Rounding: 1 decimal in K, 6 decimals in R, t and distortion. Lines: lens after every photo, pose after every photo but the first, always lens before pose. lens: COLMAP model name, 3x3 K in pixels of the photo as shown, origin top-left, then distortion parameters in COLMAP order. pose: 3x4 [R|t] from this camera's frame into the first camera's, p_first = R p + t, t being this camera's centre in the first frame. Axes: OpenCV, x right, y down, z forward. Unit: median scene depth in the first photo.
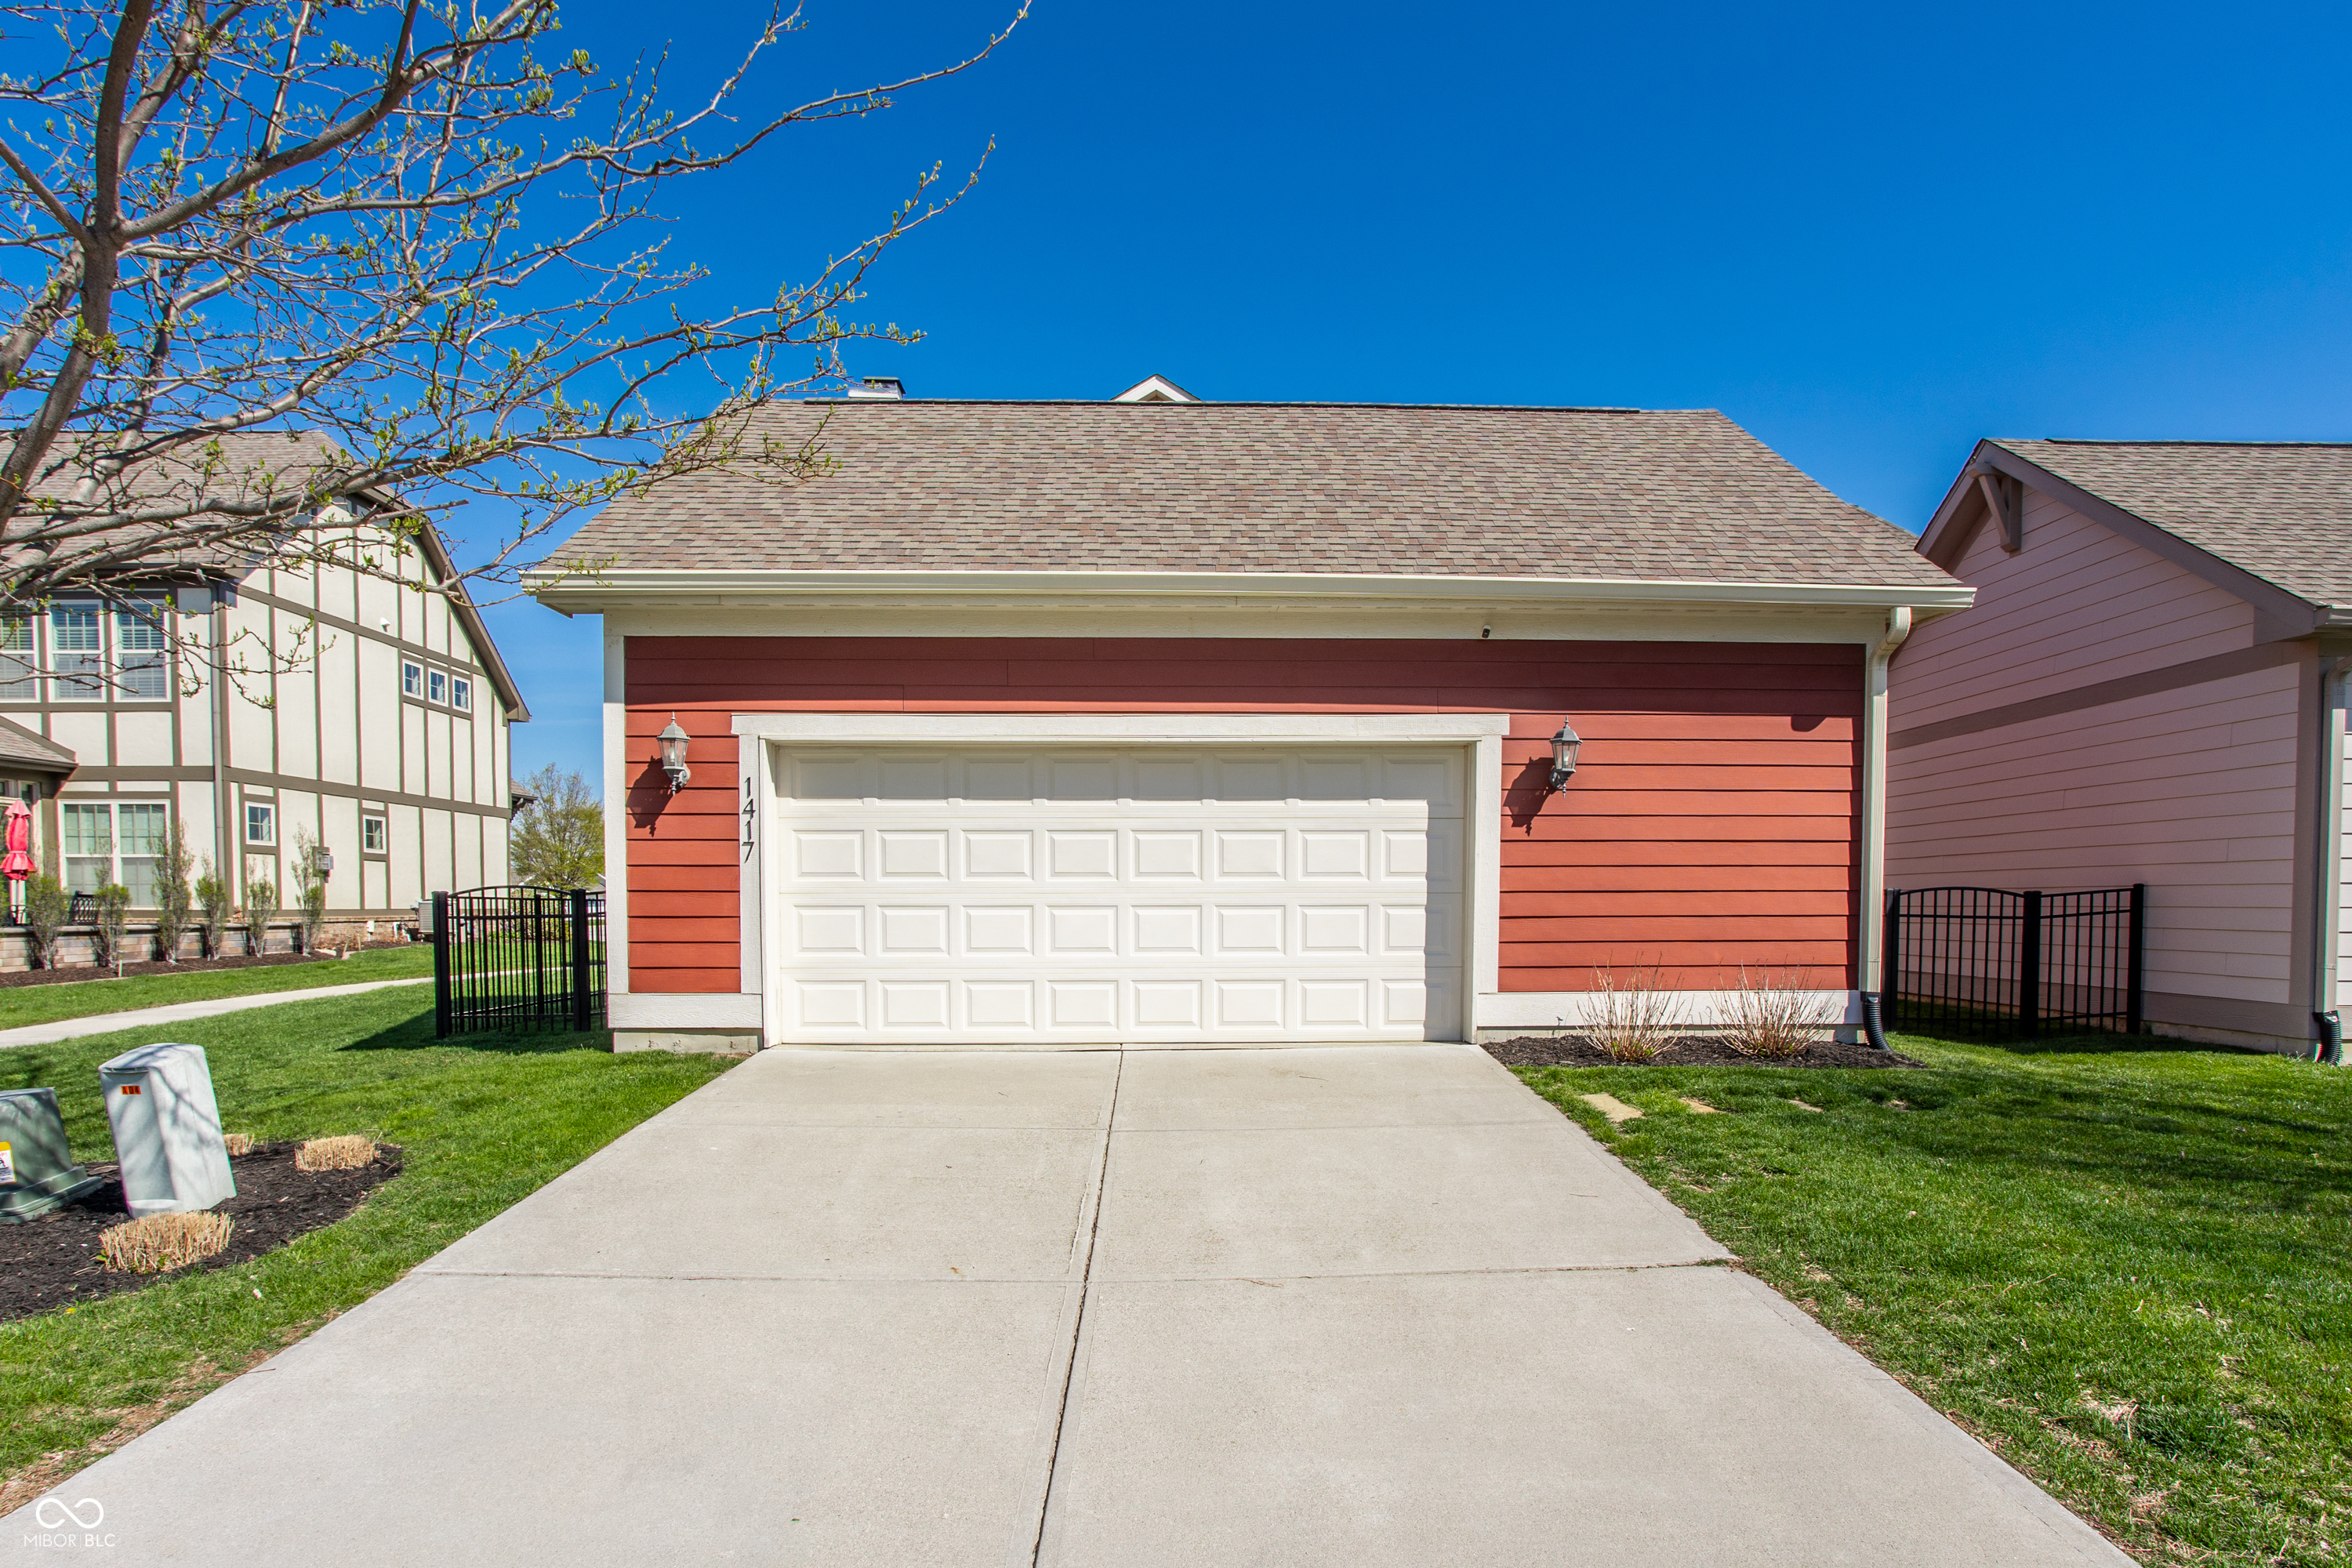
lens RADIAL K [[1130.3, 0, 1164.5], [0, 1130.3, 777.7], [0, 0, 1]] dist [-0.051077, 0.032664]
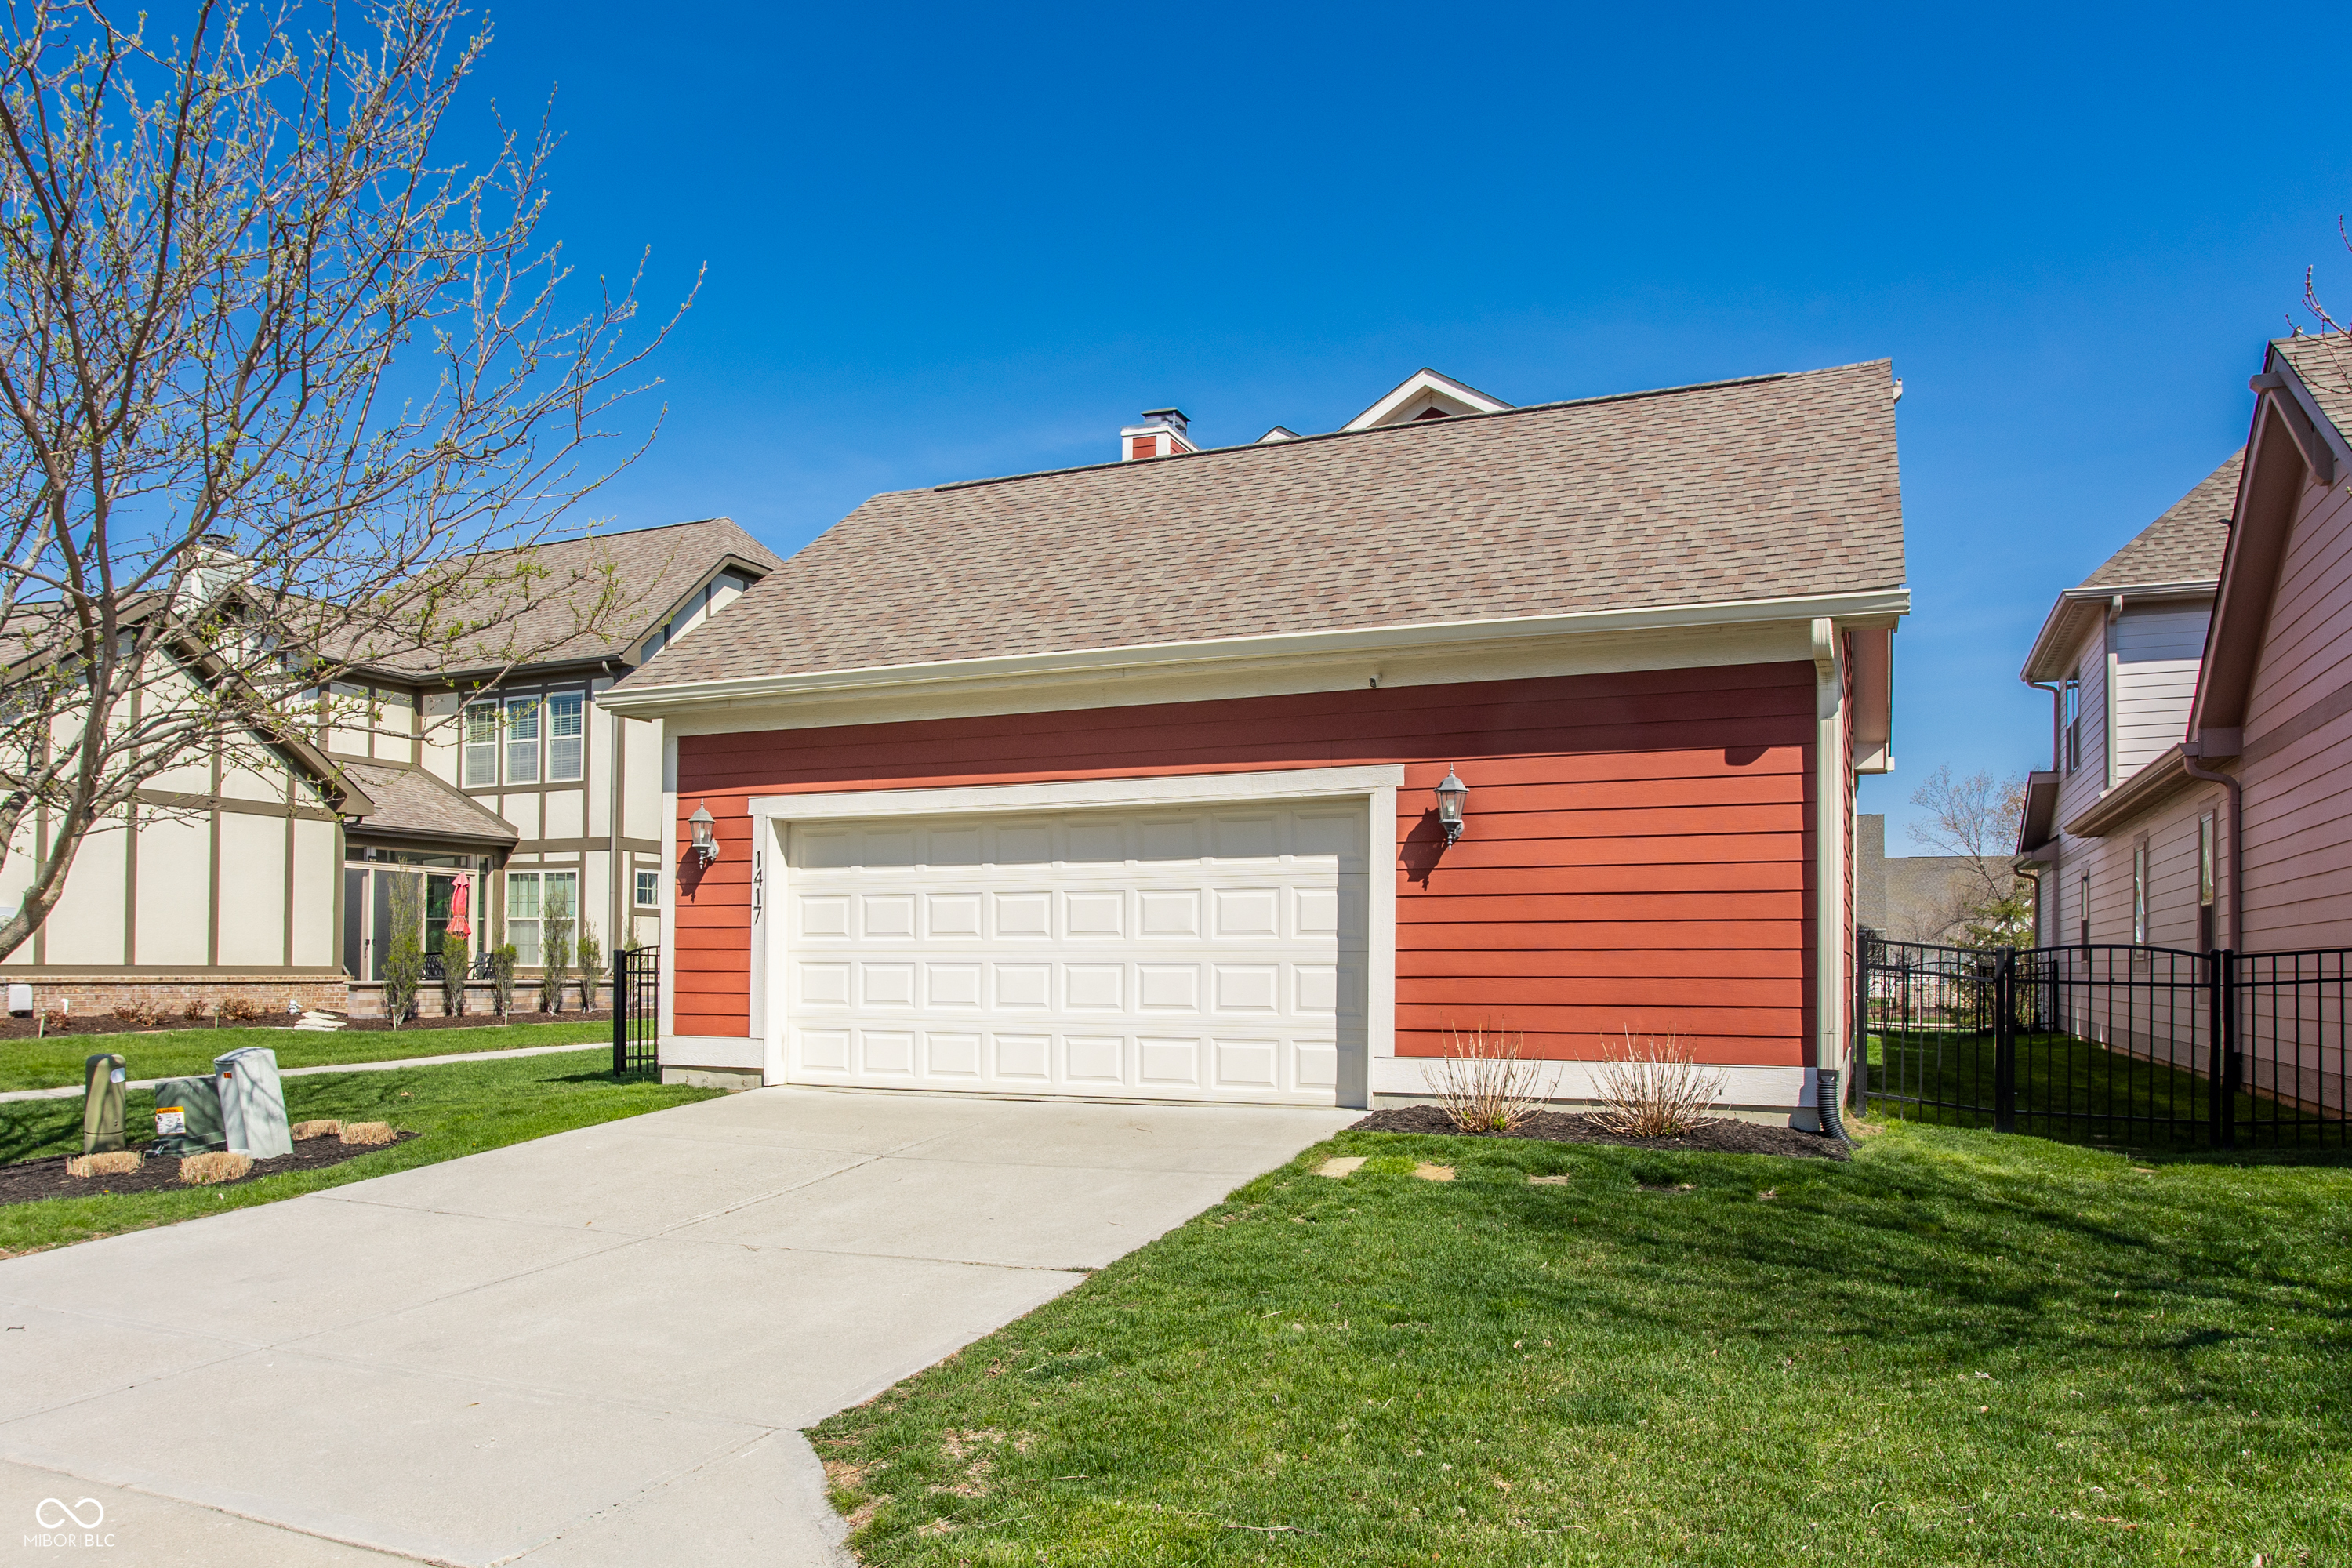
lens RADIAL K [[1368.3, 0, 1181.7], [0, 1368.3, 683.0], [0, 0, 1]] dist [-0.048328, 0.053450]
pose [[0.925236, -0.072931, -0.372316, 0.572594], [0.037754, 0.994177, -0.100925, -0.014474], [0.377509, 0.079323, 0.922602, -0.159617]]
